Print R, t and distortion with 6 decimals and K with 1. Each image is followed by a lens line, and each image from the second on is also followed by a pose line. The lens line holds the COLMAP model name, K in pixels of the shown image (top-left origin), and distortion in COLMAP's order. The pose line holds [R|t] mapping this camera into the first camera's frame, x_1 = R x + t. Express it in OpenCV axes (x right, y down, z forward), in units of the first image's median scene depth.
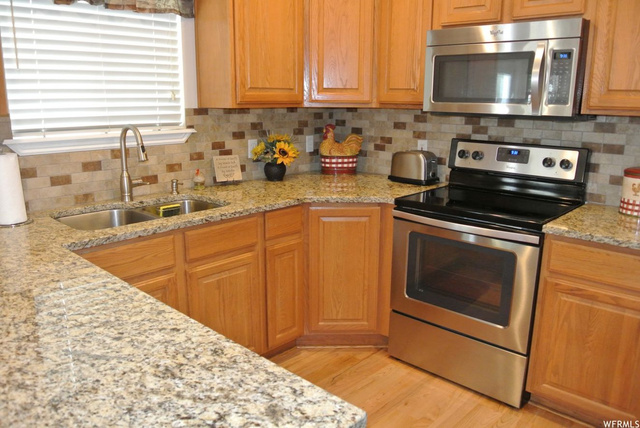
lens RADIAL K [[498.5, 0, 314.8], [0, 498.5, 215.5], [0, 0, 1]] dist [-0.085106, 0.034317]
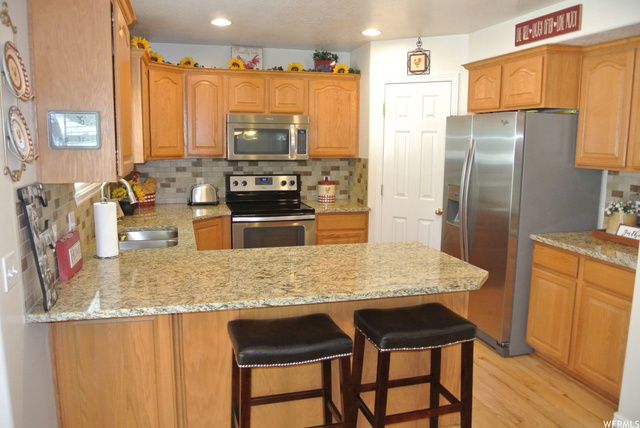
lens RADIAL K [[498.5, 0, 313.8], [0, 498.5, 215.1], [0, 0, 1]] dist [-0.085106, 0.034317]
pose [[0.518740, -0.128418, 0.845232, -1.164209], [0.190187, 0.981215, 0.032355, -0.023857], [-0.833509, 0.143968, 0.533419, -0.143474]]
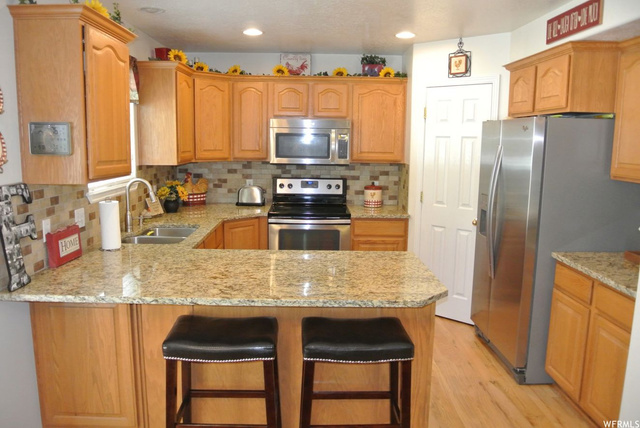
lens RADIAL K [[498.5, 0, 313.7], [0, 498.5, 215.4], [0, 0, 1]] dist [-0.085106, 0.034317]
pose [[0.716130, -0.100950, 0.690628, -0.973180], [0.150292, 0.988577, -0.011340, 0.020268], [-0.681594, 0.111916, 0.723121, -0.401551]]
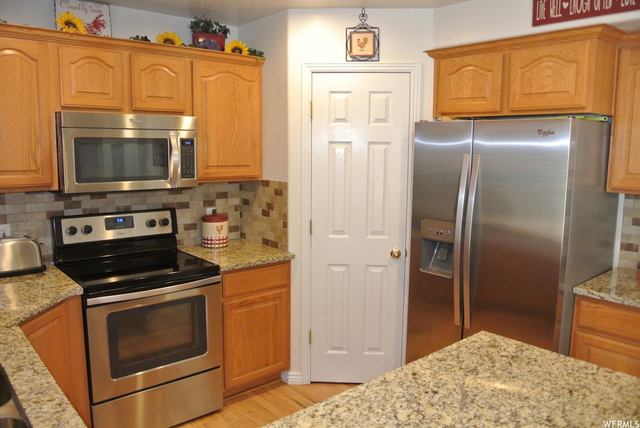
lens RADIAL K [[498.5, 0, 312.6], [0, 498.5, 215.1], [0, 0, 1]] dist [-0.085106, 0.034317]
pose [[0.101880, -0.140305, 0.984853, -0.704949], [0.220850, 0.968489, 0.115127, -0.183068], [-0.969972, 0.205775, 0.129656, 0.445061]]
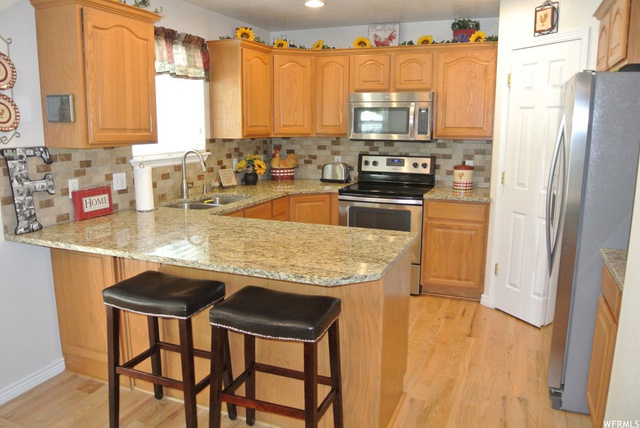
lens RADIAL K [[498.5, 0, 313.8], [0, 498.5, 216.1], [0, 0, 1]] dist [-0.085106, 0.034317]
pose [[0.933112, -0.067614, 0.353171, -0.554956], [0.083770, 0.996014, -0.030644, 0.108289], [-0.349692, 0.058180, 0.935057, -0.604744]]
